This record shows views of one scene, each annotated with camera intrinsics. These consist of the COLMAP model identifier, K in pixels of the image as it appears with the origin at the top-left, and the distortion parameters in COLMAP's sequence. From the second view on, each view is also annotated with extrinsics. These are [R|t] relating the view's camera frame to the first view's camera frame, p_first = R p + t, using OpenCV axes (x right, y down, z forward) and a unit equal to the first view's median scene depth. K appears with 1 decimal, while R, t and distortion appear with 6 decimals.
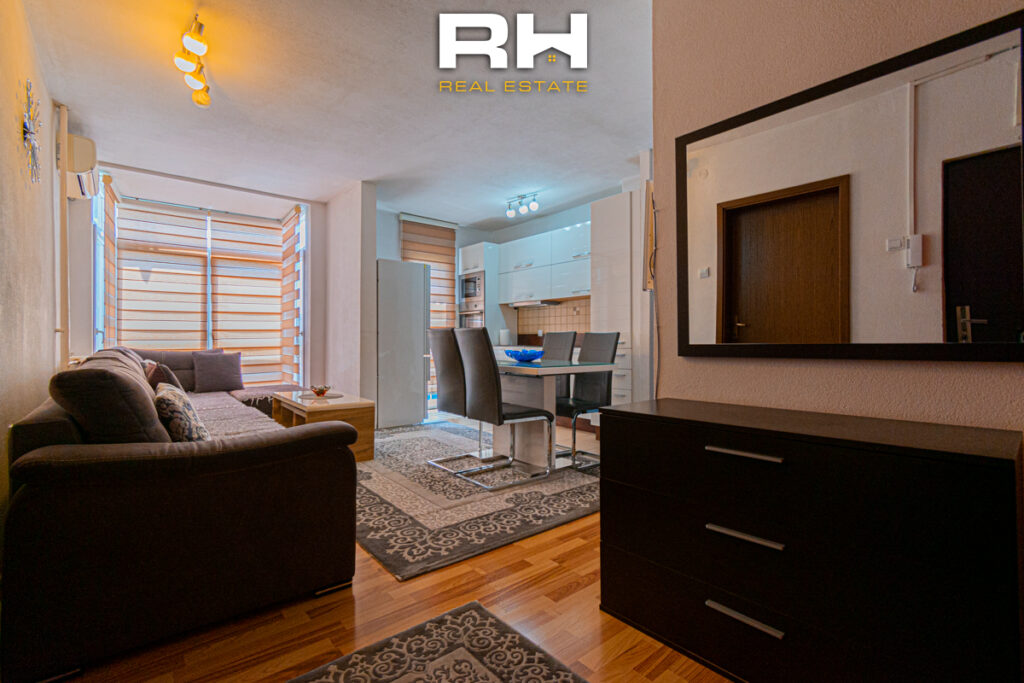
lens RADIAL K [[457.8, 0, 513.0], [0, 457.8, 341.1], [0, 0, 1]] dist [0.001543, 0.000083]
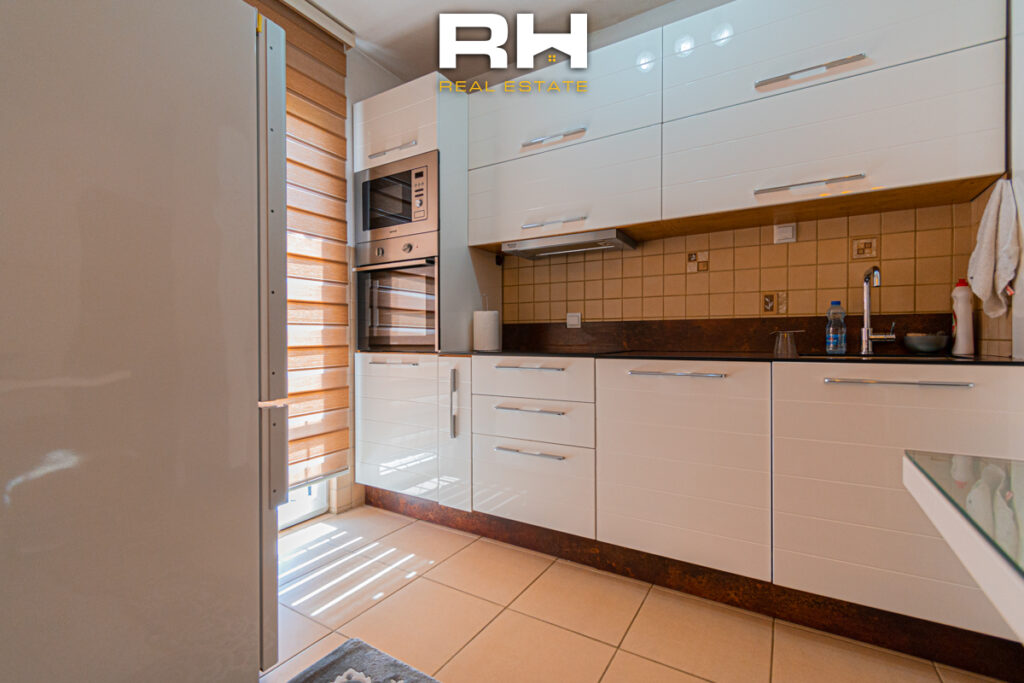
lens RADIAL K [[457.8, 0, 506.6], [0, 457.8, 340.4], [0, 0, 1]] dist [0.001543, 0.000083]
pose [[0.950032, -0.002094, 0.312144, -0.119814], [0.000766, 0.999990, 0.004378, -0.001121], [-0.312150, -0.003920, 0.950025, 0.598597]]
